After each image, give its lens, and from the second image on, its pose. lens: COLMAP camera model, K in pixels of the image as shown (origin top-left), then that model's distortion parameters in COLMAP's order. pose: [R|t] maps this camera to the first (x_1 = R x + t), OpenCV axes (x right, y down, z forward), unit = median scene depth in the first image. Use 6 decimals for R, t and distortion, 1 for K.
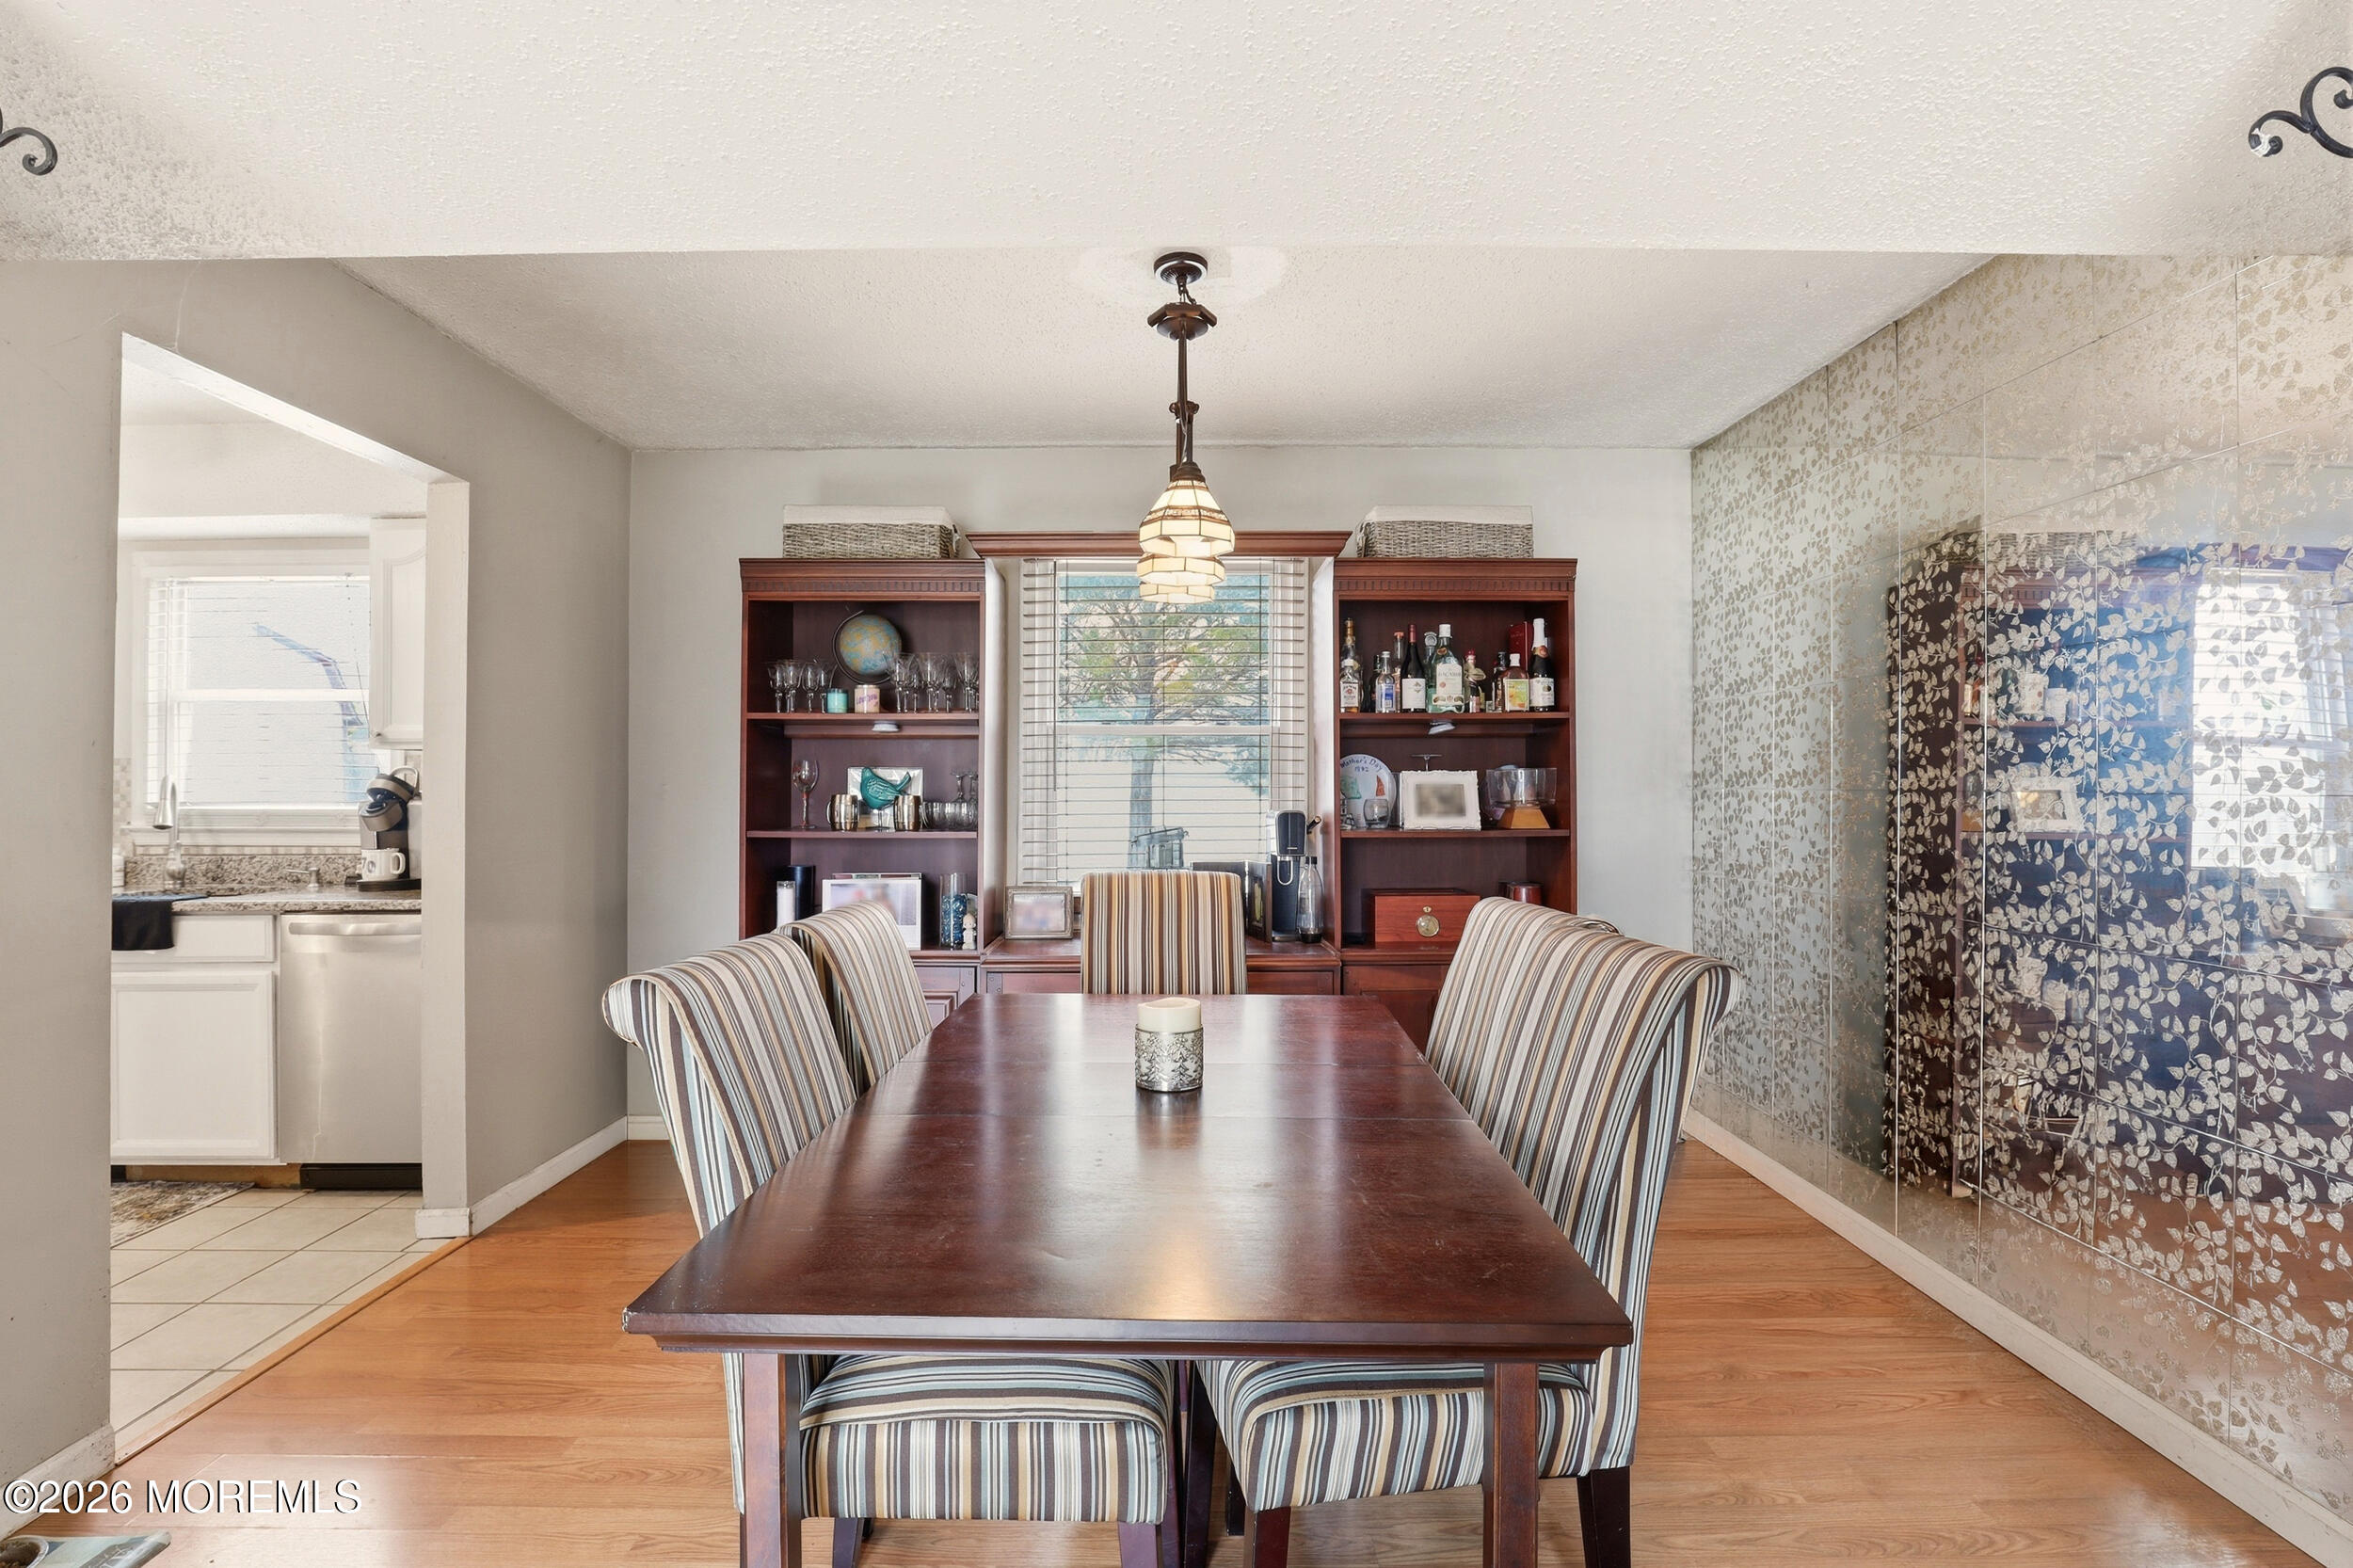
lens RADIAL K [[1083.0, 0, 1184.0], [0, 1083.0, 770.9], [0, 0, 1]] dist [-0.032042, 0.004401]
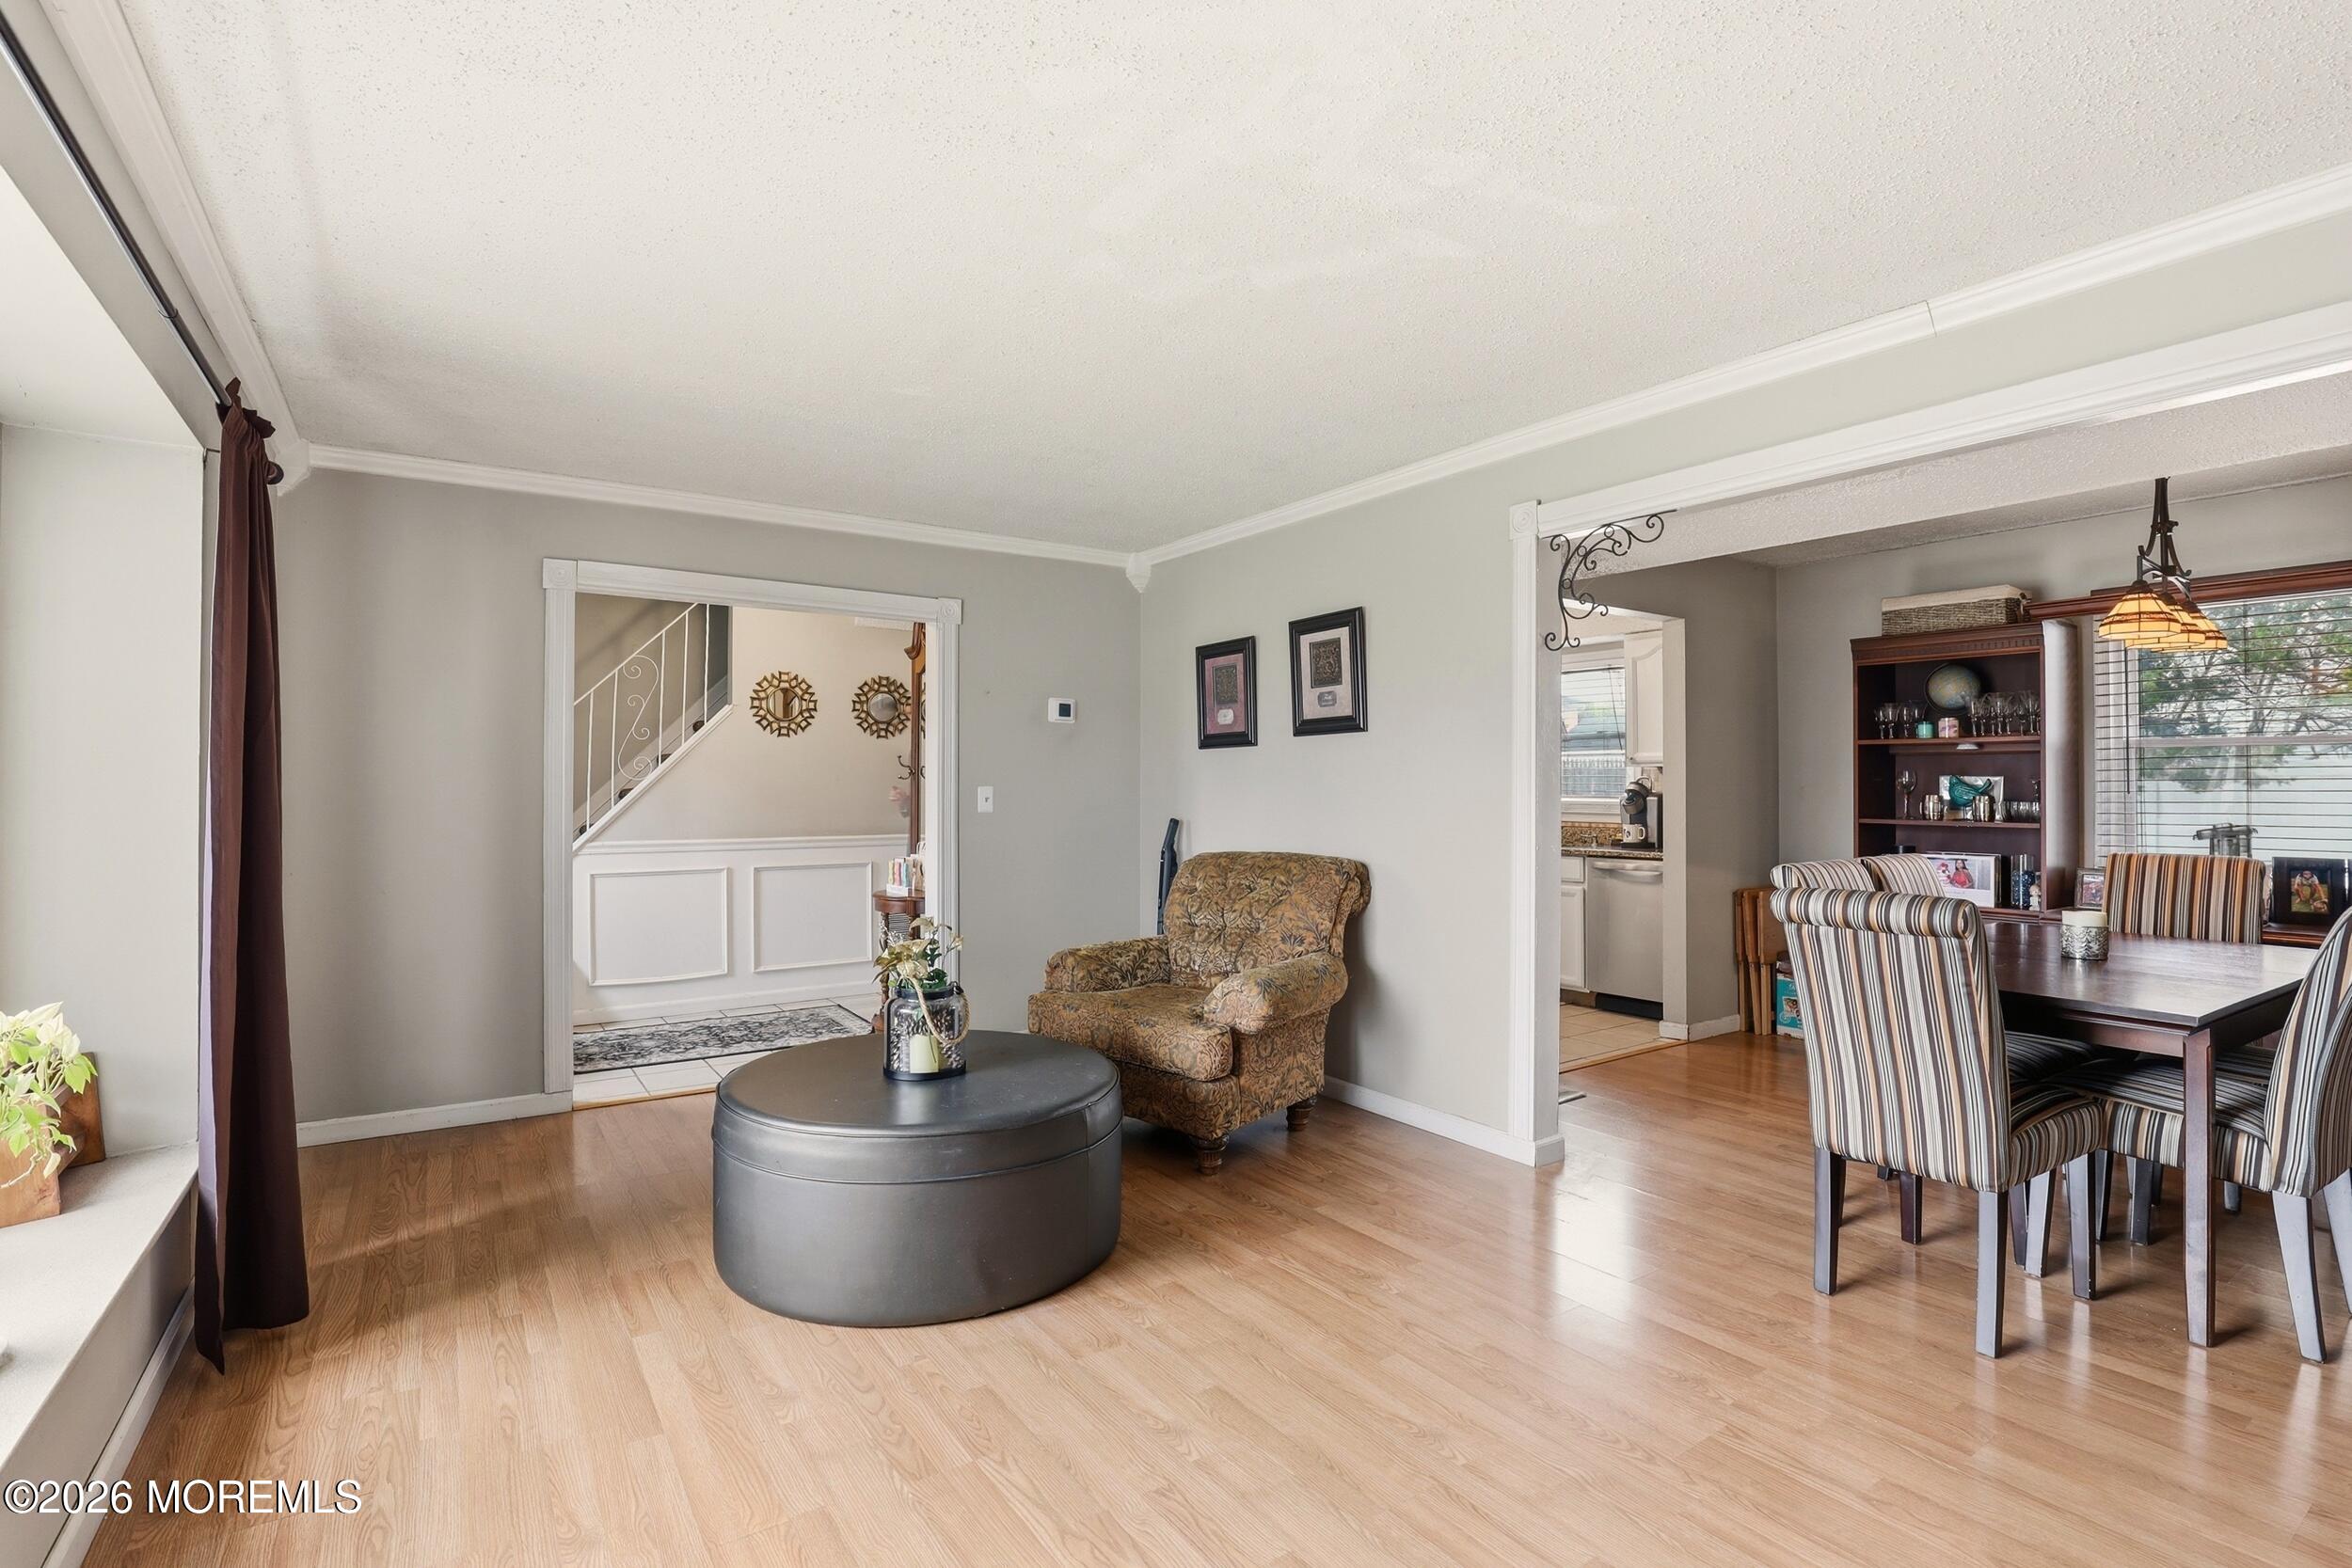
lens RADIAL K [[1082.5, 0, 1178.0], [0, 1082.5, 762.8], [0, 0, 1]] dist [-0.032042, 0.004401]
pose [[0.546569, -0.014255, -0.837293, 0.320427], [0.003128, 0.999883, -0.014981, -0.002668], [0.837408, 0.005570, 0.546550, -0.604589]]
